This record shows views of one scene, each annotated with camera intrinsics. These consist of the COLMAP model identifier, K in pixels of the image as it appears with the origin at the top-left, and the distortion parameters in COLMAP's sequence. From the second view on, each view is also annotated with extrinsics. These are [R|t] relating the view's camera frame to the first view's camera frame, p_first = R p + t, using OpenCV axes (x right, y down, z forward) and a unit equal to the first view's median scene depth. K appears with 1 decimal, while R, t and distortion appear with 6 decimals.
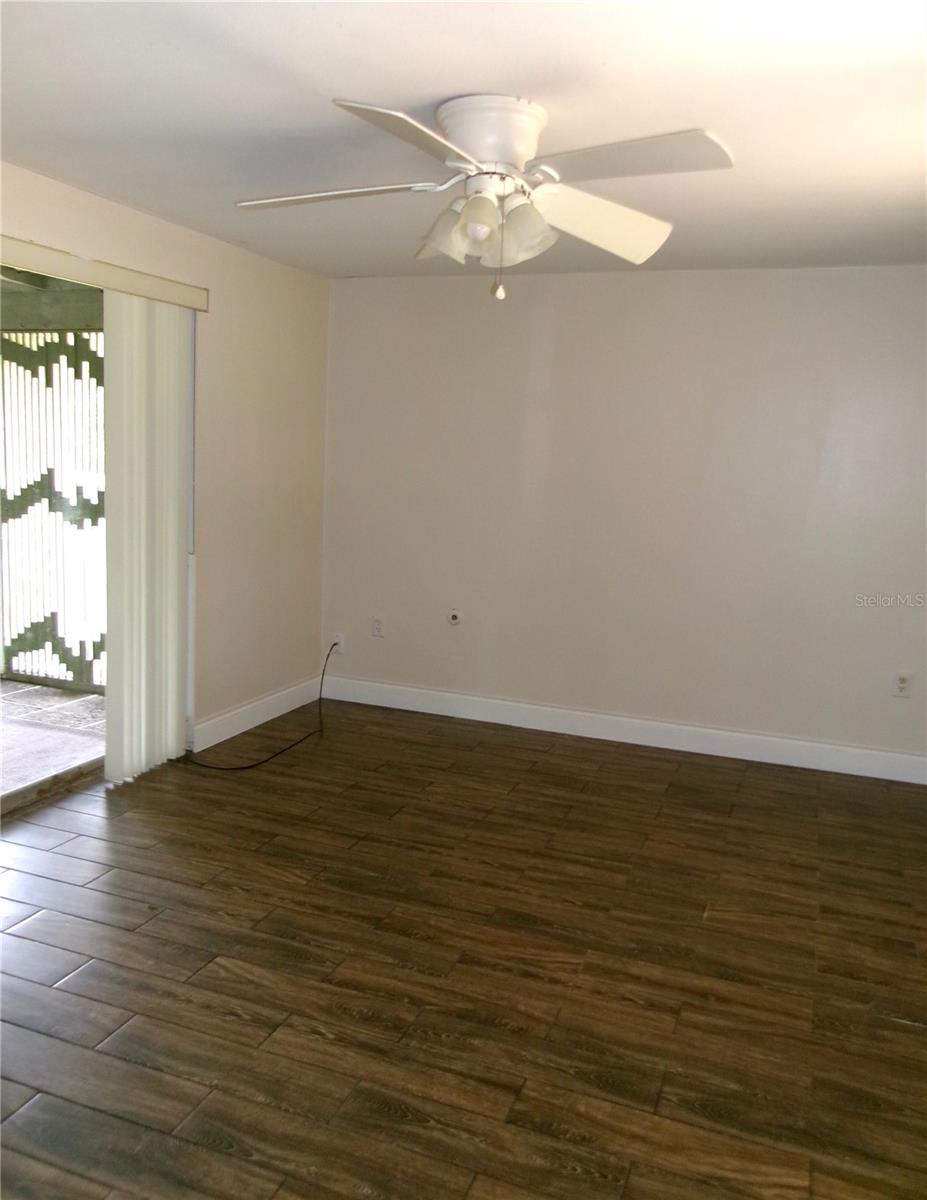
lens RADIAL K [[975.0, 0, 463.5], [0, 975.0, 600.0], [0, 0, 1]] dist [-0.009063, 0.063487]
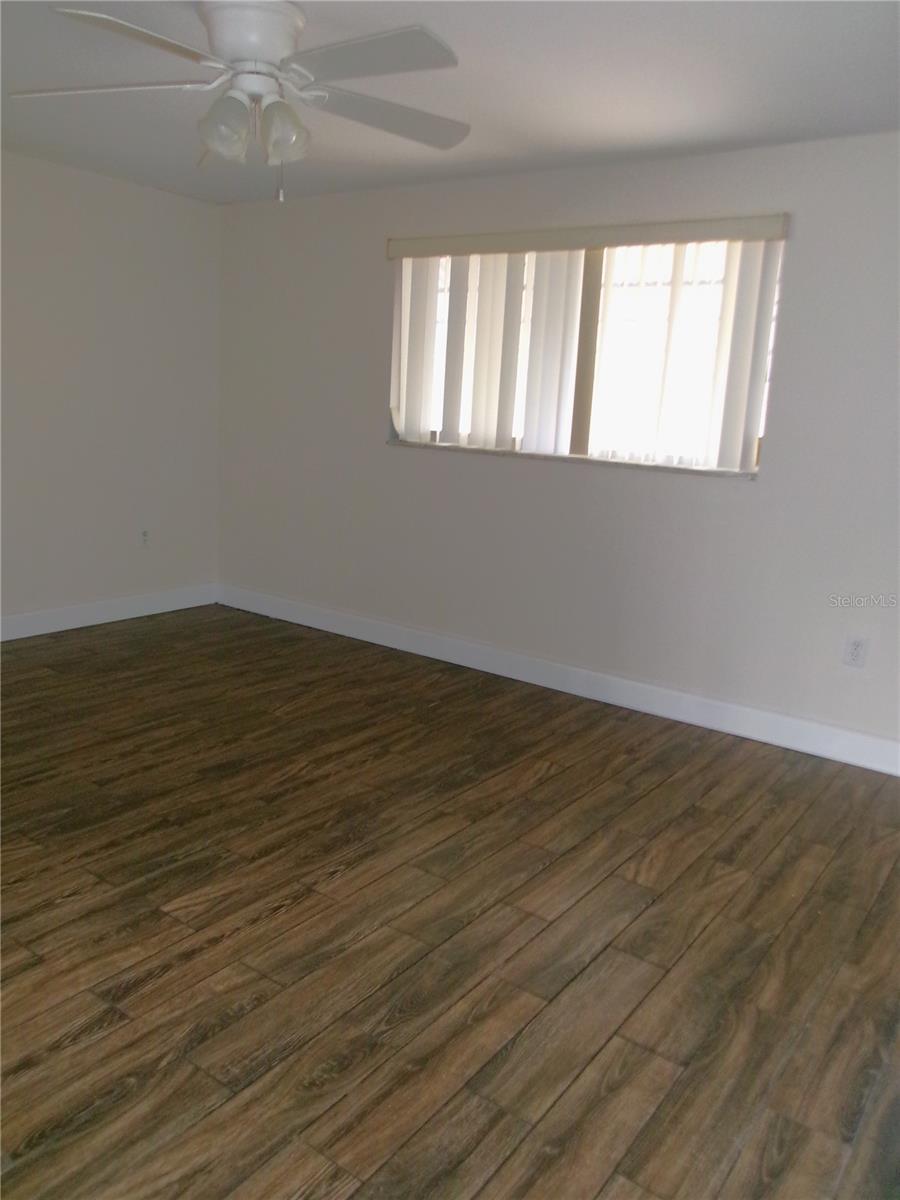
lens RADIAL K [[989.3, 0, 450.0], [0, 989.3, 600.0], [0, 0, 1]] dist [-0.013424, 0.068361]
pose [[0.217580, -0.209316, 0.953334, -0.901248], [0.100061, 0.976371, 0.191537, -0.043947], [-0.970900, 0.053717, 0.233383, 0.483275]]
